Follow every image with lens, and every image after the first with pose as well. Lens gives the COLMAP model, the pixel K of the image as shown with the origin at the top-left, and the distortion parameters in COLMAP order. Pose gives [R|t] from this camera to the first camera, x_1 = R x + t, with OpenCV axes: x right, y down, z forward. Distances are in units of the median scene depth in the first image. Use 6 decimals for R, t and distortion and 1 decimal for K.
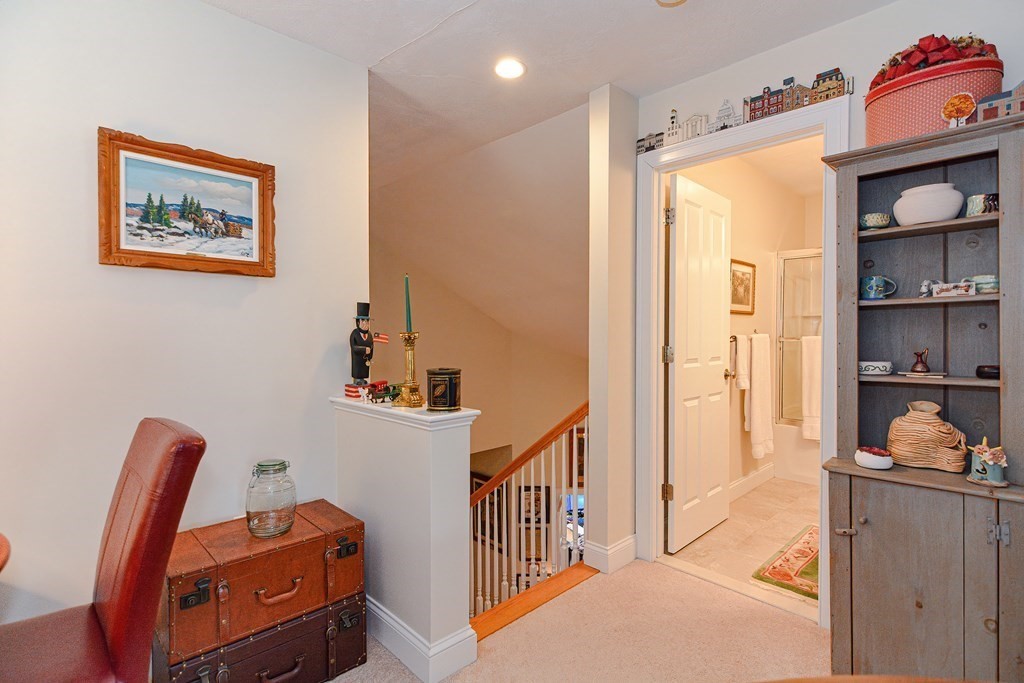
lens RADIAL K [[501.1, 0, 511.2], [0, 501.1, 341.7], [0, 0, 1]] dist [0.015659, -0.009097]
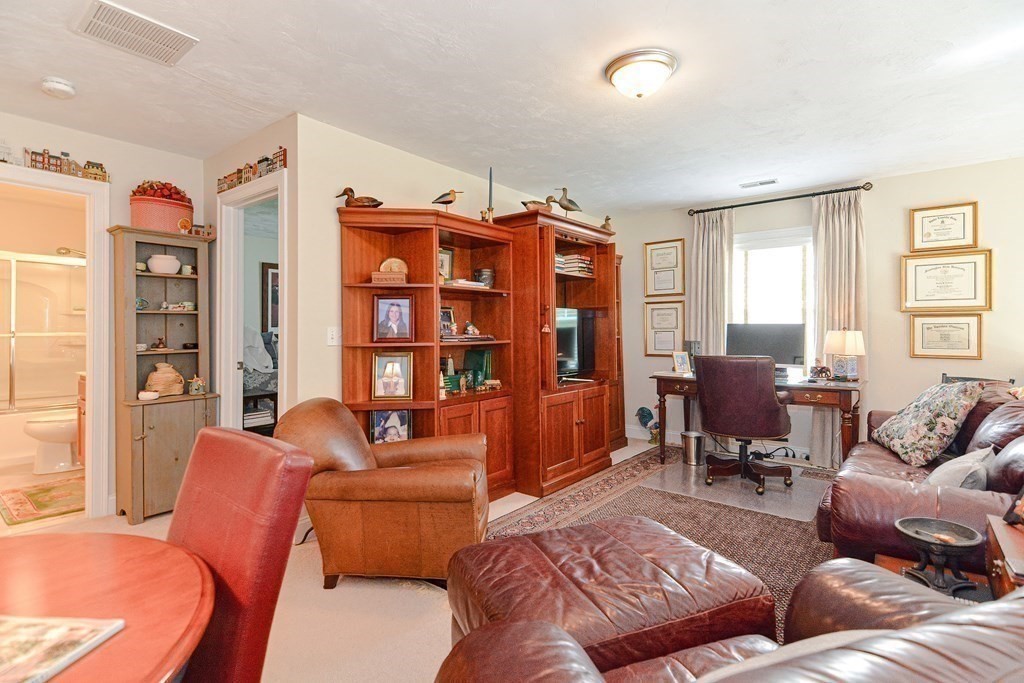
lens RADIAL K [[501.1, 0, 529.6], [0, 501.1, 328.1], [0, 0, 1]] dist [0.015659, -0.009097]
pose [[-0.167289, 0.004125, 0.985899, -1.369883], [0.010454, 0.999942, -0.002410, 0.001977], [-0.985852, 0.009904, -0.167323, -0.088242]]
